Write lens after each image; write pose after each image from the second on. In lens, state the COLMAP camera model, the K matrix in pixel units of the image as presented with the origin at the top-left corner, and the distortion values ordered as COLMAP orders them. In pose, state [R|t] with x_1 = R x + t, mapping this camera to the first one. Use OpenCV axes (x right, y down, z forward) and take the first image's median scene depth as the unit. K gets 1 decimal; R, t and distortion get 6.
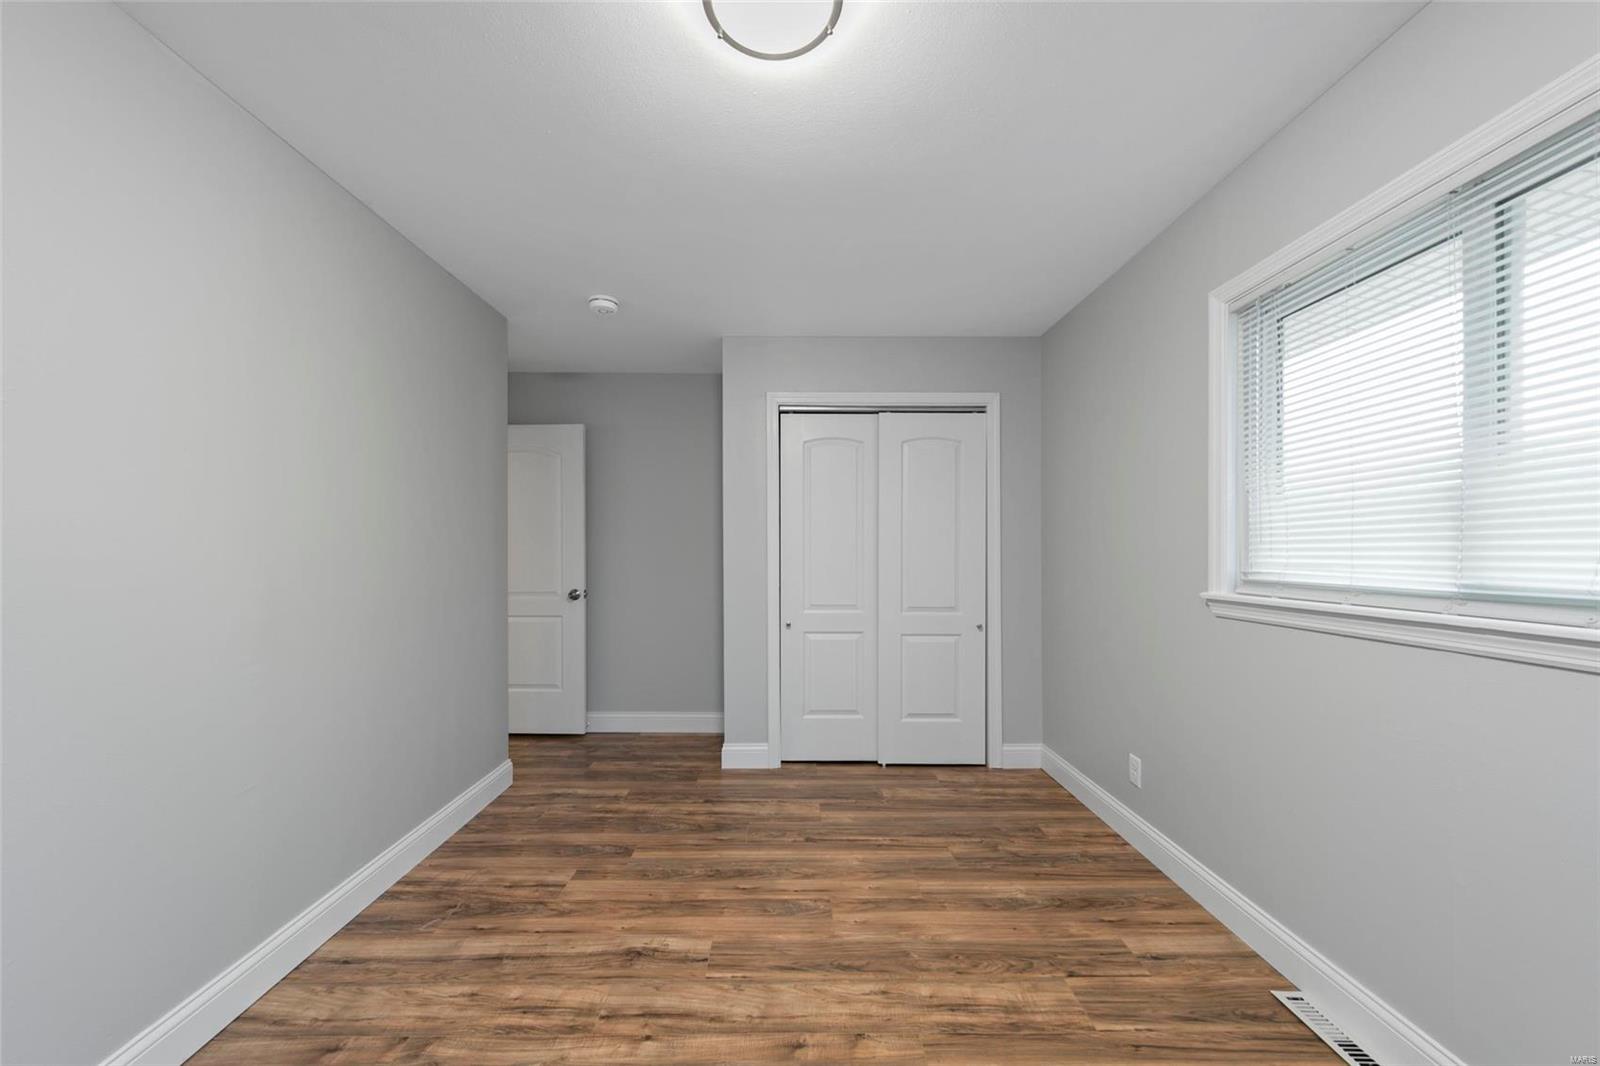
lens RADIAL K [[586.9, 0, 791.2], [0, 586.9, 526.9], [0, 0, 1]] dist [-0.000993, -0.000020]
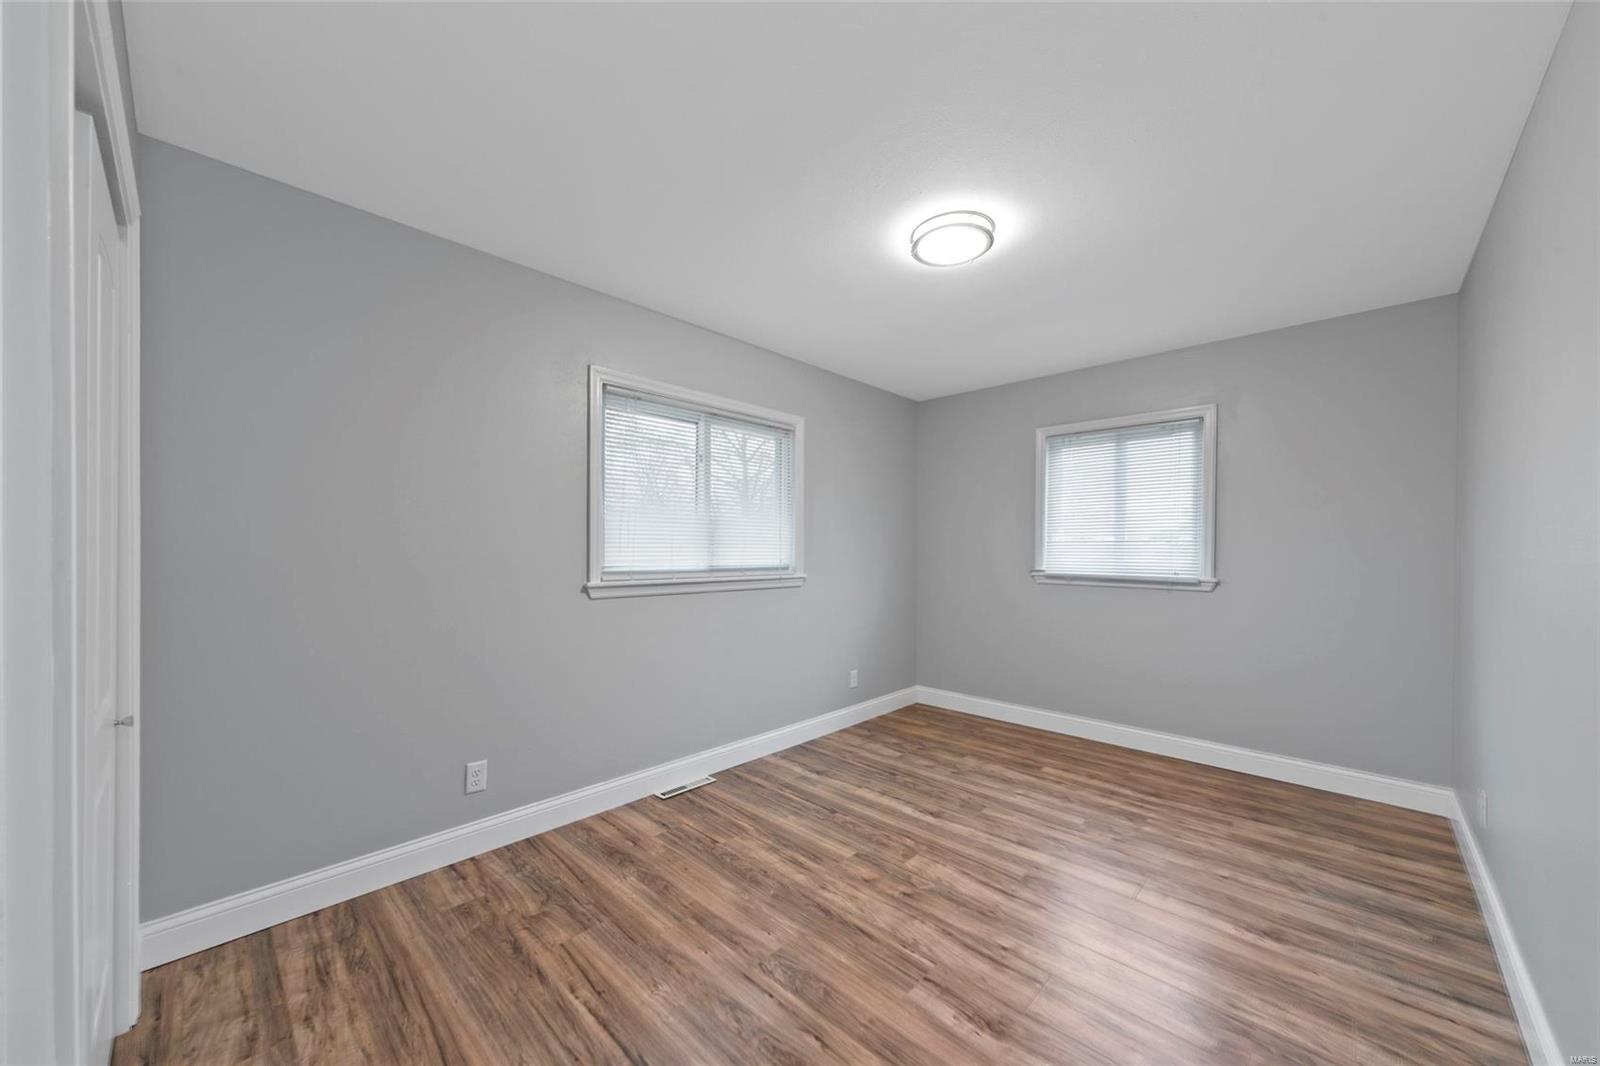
lens RADIAL K [[586.9, 0, 801.5], [0, 586.9, 547.2], [0, 0, 1]] dist [-0.000993, -0.000020]
pose [[-0.722468, 0.006504, 0.691374, -0.640675], [-0.027861, 0.998870, -0.038511, 0.073980], [-0.690843, -0.047085, -0.721470, 1.795530]]
